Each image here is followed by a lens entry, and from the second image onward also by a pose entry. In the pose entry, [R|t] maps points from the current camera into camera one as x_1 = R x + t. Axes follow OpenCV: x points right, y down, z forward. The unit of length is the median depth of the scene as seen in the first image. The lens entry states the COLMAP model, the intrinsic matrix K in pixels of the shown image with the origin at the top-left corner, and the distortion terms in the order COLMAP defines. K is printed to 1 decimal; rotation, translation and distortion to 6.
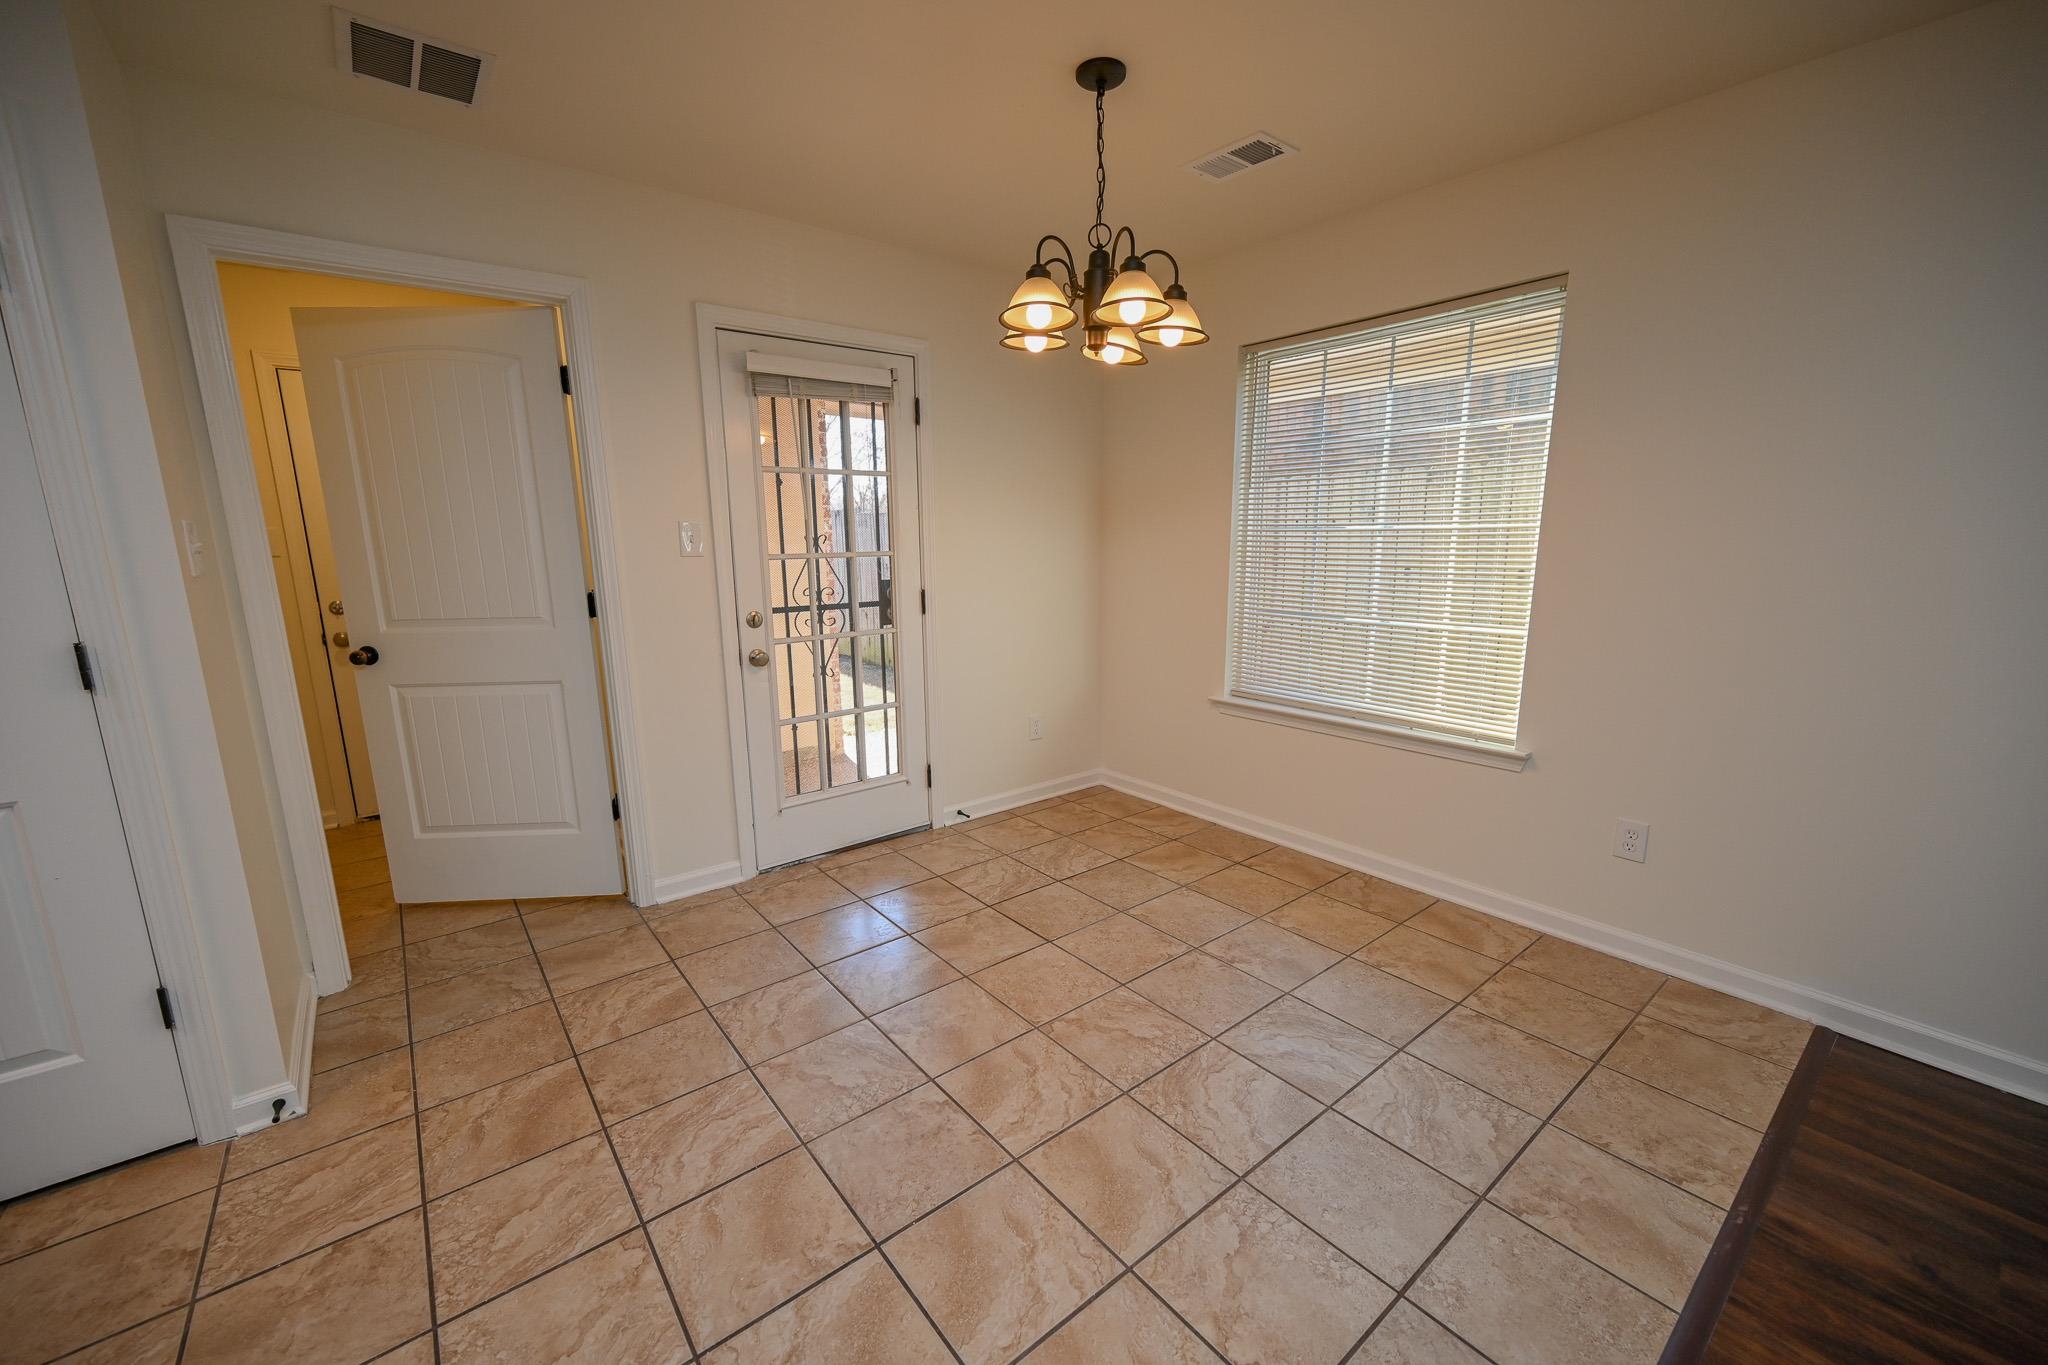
lens RADIAL K [[807.0, 0, 1025.9], [0, 807.0, 691.5], [0, 0, 1]] dist [-0.000012, 0.000272]
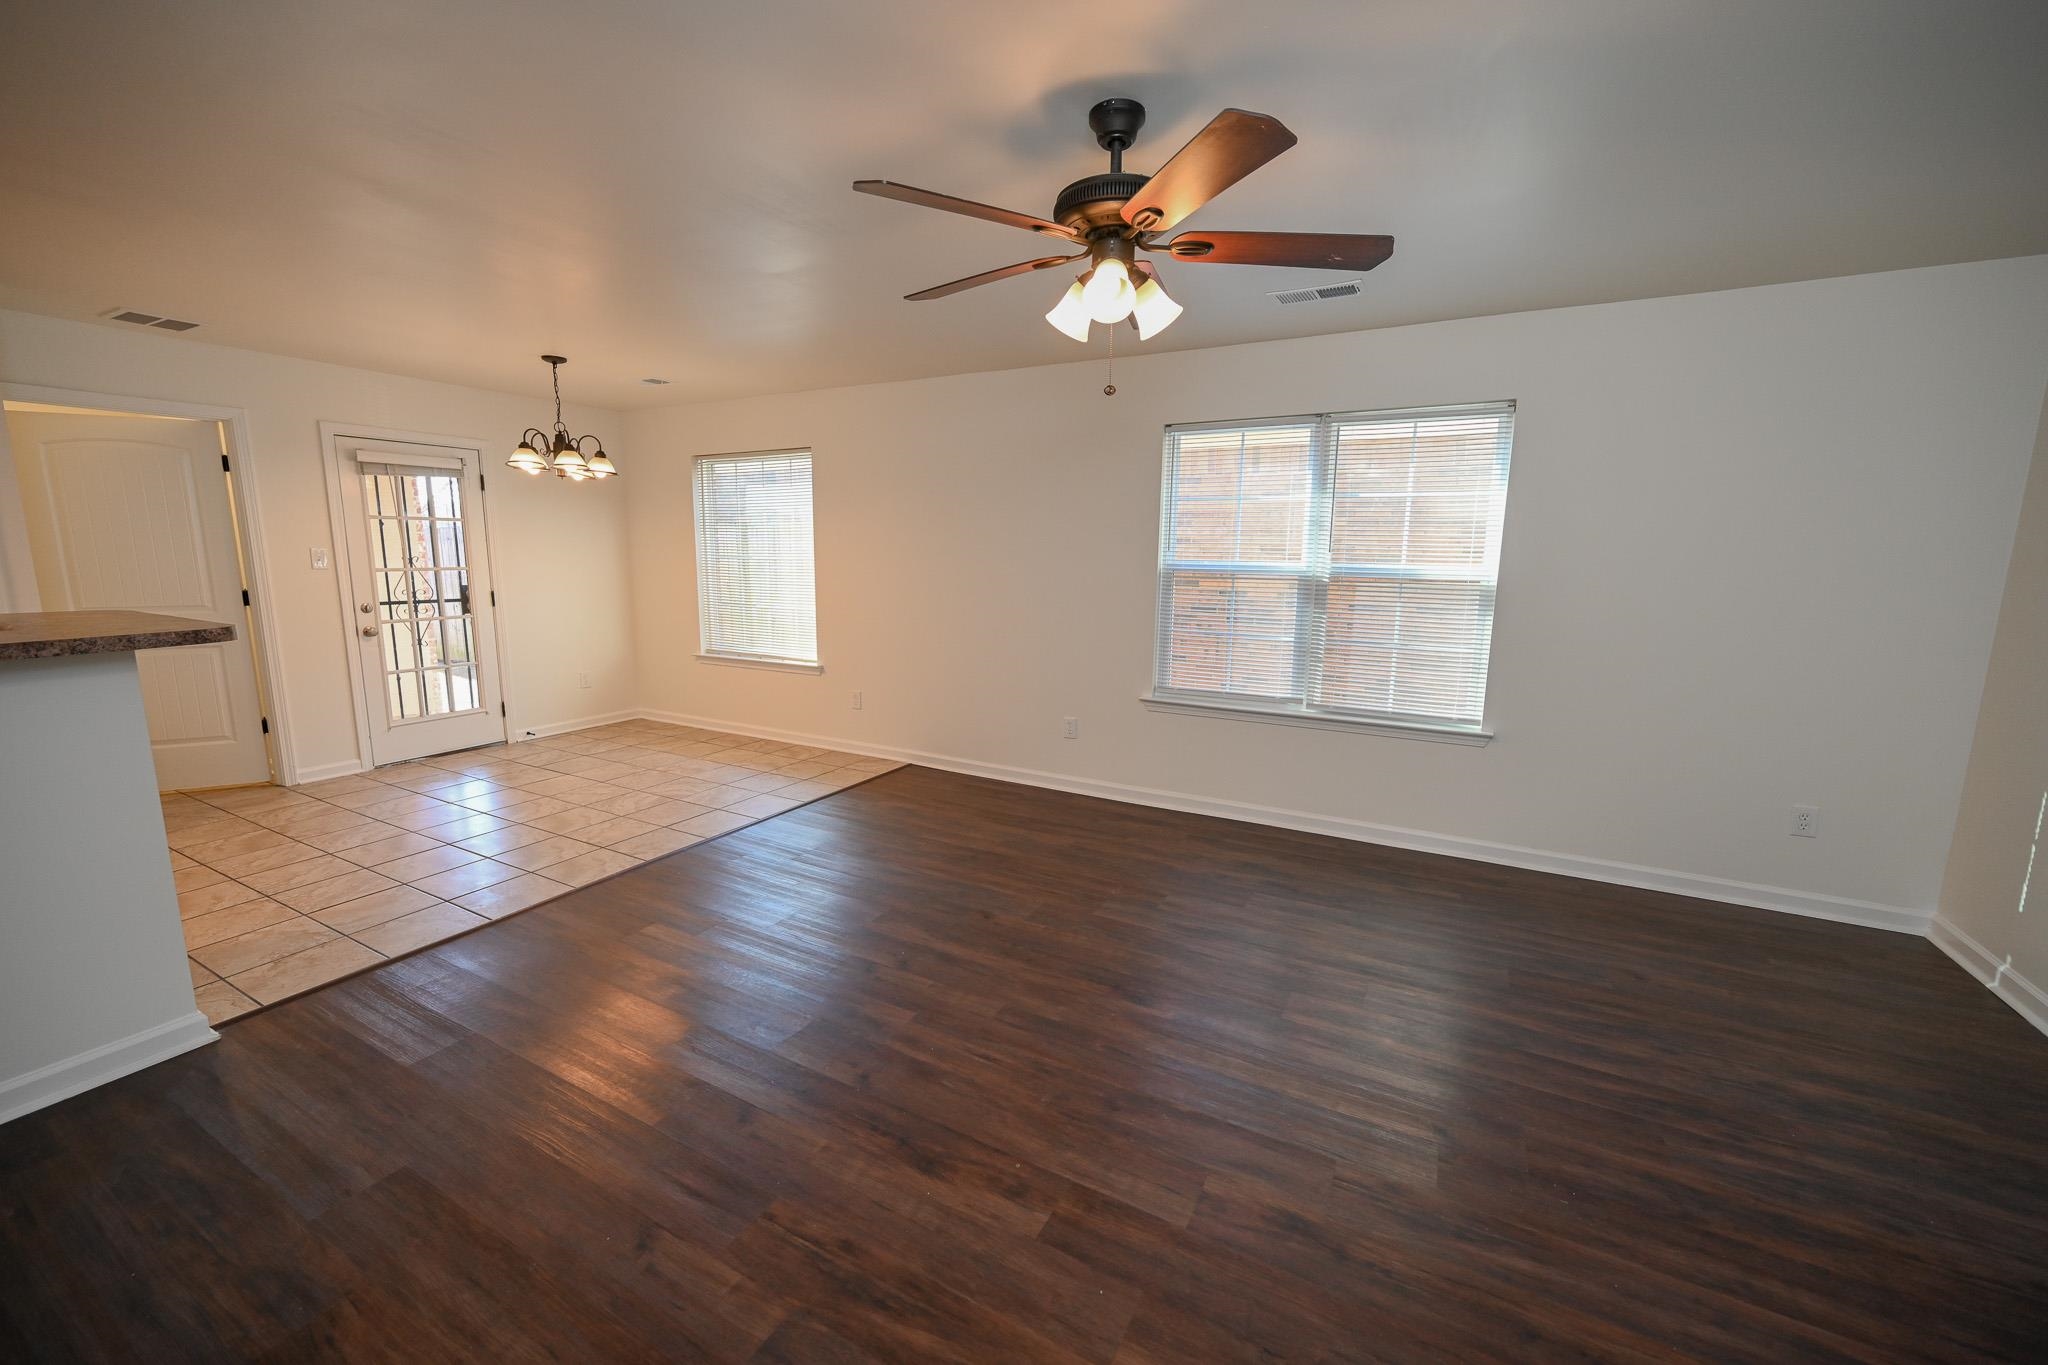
lens RADIAL K [[807.0, 0, 1024.6], [0, 807.0, 681.9], [0, 0, 1]] dist [-0.000012, 0.000272]
pose [[0.924584, -0.042186, 0.378635, 0.256315], [0.054409, 0.998284, -0.021636, 0.159019], [-0.377072, 0.040606, 0.925293, -0.955026]]
